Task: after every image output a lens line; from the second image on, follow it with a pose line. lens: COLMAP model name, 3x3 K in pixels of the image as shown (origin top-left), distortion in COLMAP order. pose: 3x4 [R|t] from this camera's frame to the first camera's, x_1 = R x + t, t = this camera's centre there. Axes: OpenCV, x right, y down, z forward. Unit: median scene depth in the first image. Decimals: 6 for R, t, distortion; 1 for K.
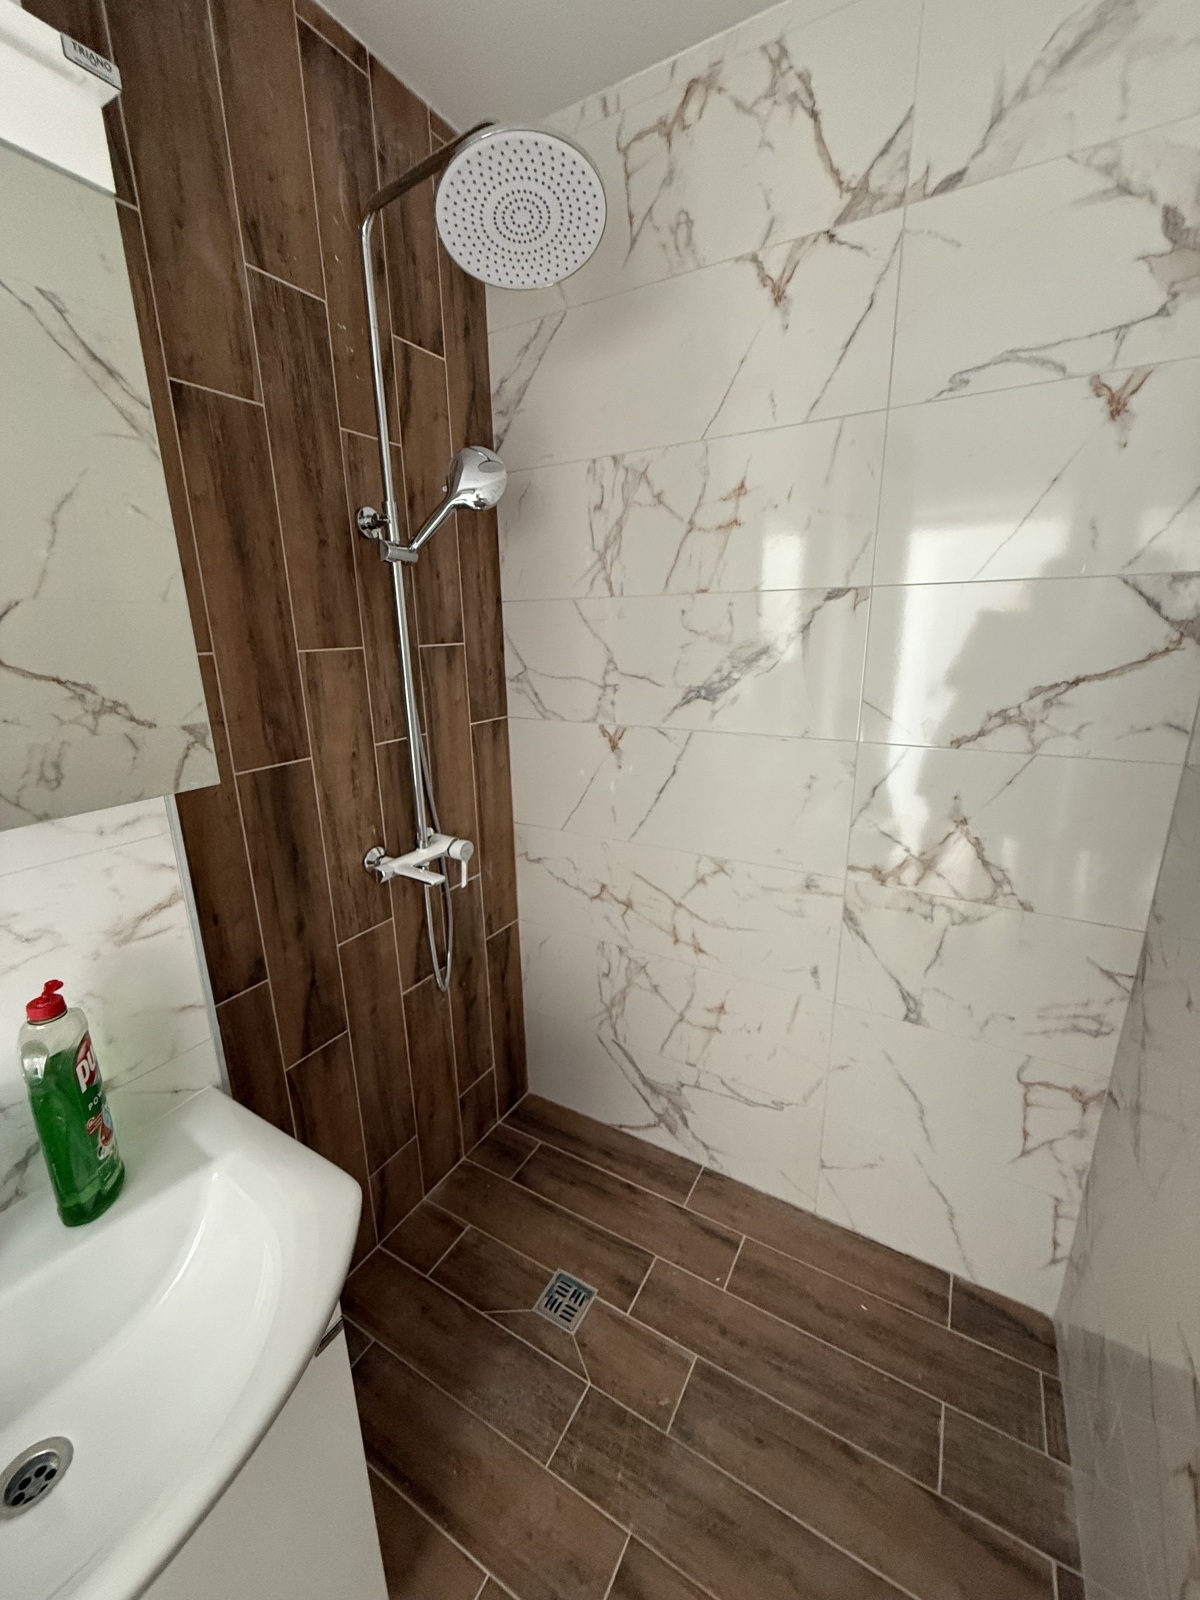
lens RADIAL K [[637.0, 0, 600.0], [0, 637.0, 800.0], [0, 0, 1]] dist [-0.001754, 0.000429]
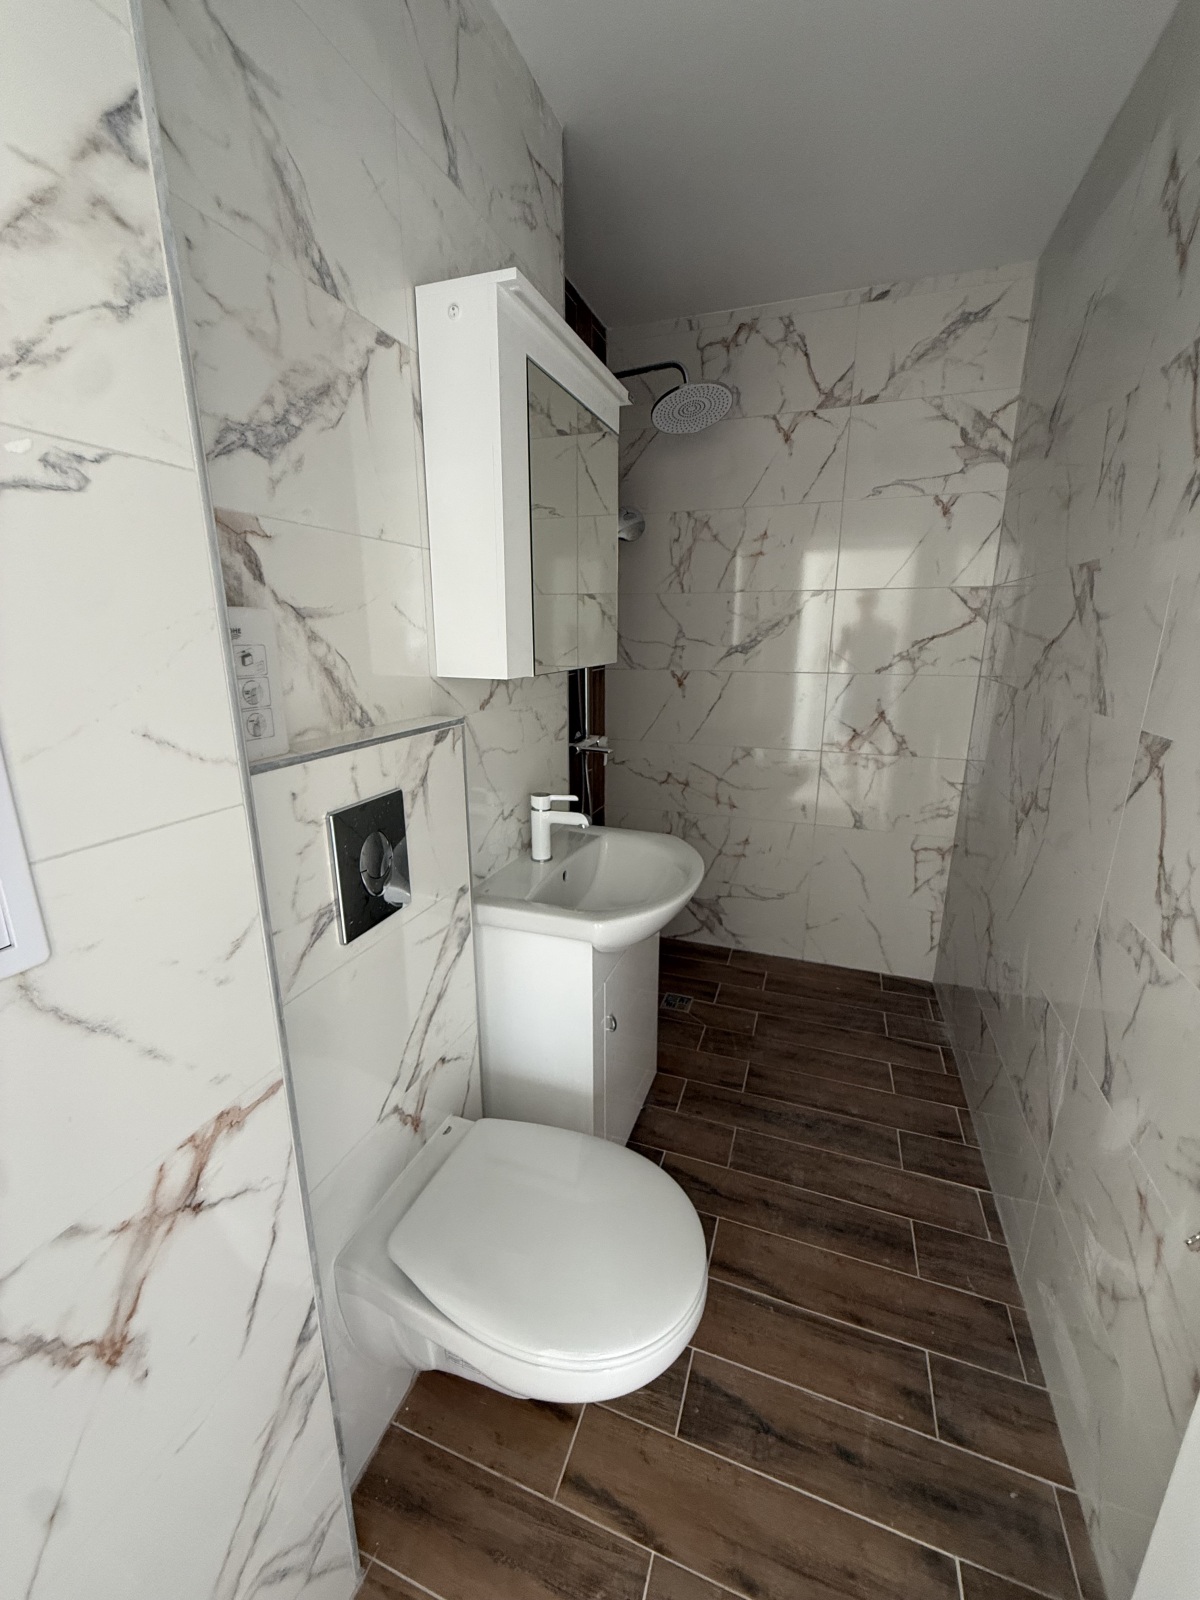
lens RADIAL K [[637.0, 0, 600.0], [0, 637.0, 800.0], [0, 0, 1]] dist [-0.001754, 0.000429]
pose [[0.982974, -0.033537, 0.180658, -0.629574], [0.034986, 0.999376, -0.004838, 0.278337], [-0.180383, 0.011076, 0.983534, -0.744390]]
